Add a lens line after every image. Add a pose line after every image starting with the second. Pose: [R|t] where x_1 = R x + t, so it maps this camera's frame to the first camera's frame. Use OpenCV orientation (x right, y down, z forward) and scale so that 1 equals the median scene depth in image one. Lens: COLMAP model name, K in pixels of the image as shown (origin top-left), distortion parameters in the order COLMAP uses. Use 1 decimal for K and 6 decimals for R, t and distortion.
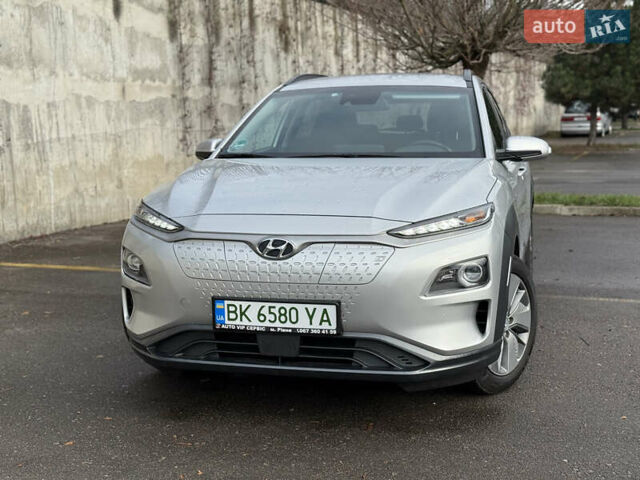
lens RADIAL K [[863.4, 0, 319.1], [0, 863.4, 241.5], [0, 0, 1]] dist [0.194466, -0.488323]
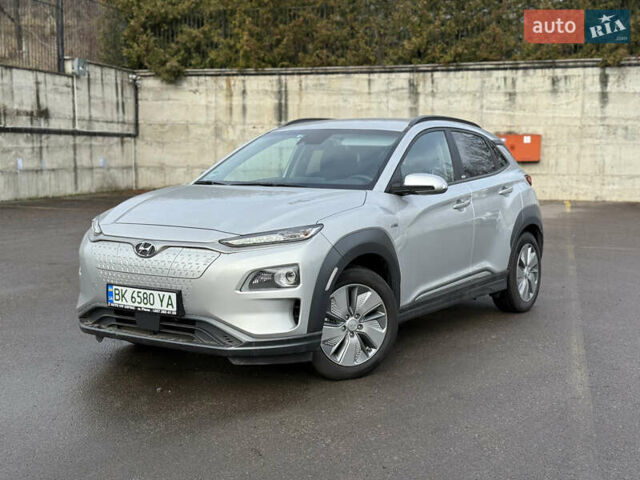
lens RADIAL K [[852.8, 0, 316.7], [0, 852.8, 239.9], [0, 0, 1]] dist [0.175857, -0.314203]
pose [[0.946279, 0.048657, -0.319669, 0.200694], [-0.061202, 0.997695, -0.029311, 0.005227], [0.317506, 0.047300, 0.947076, -0.060873]]
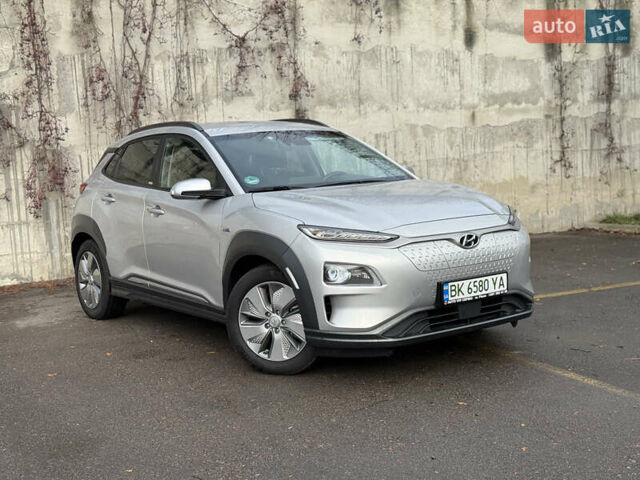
lens RADIAL K [[852.8, 0, 316.7], [0, 852.8, 239.9], [0, 0, 1]] dist [0.175857, -0.314203]
pose [[0.697298, 0.055408, -0.714637, 0.397373], [-0.063420, 0.997867, 0.015486, -0.030689], [0.713970, 0.034524, 0.699324, 0.159207]]
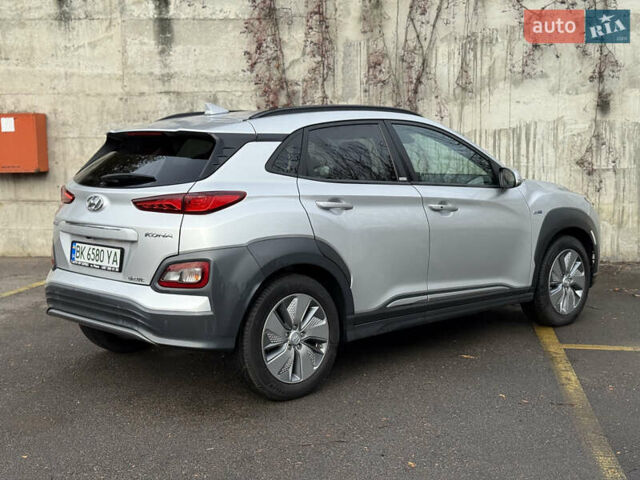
lens RADIAL K [[858.7, 0, 319.6], [0, 858.7, 238.9], [0, 0, 1]] dist [0.208239, -0.502644]
pose [[0.232233, 0.119121, -0.965338, 0.463018], [-0.127215, 0.987667, 0.091272, -0.063252], [0.964305, 0.101610, 0.244523, 0.354069]]
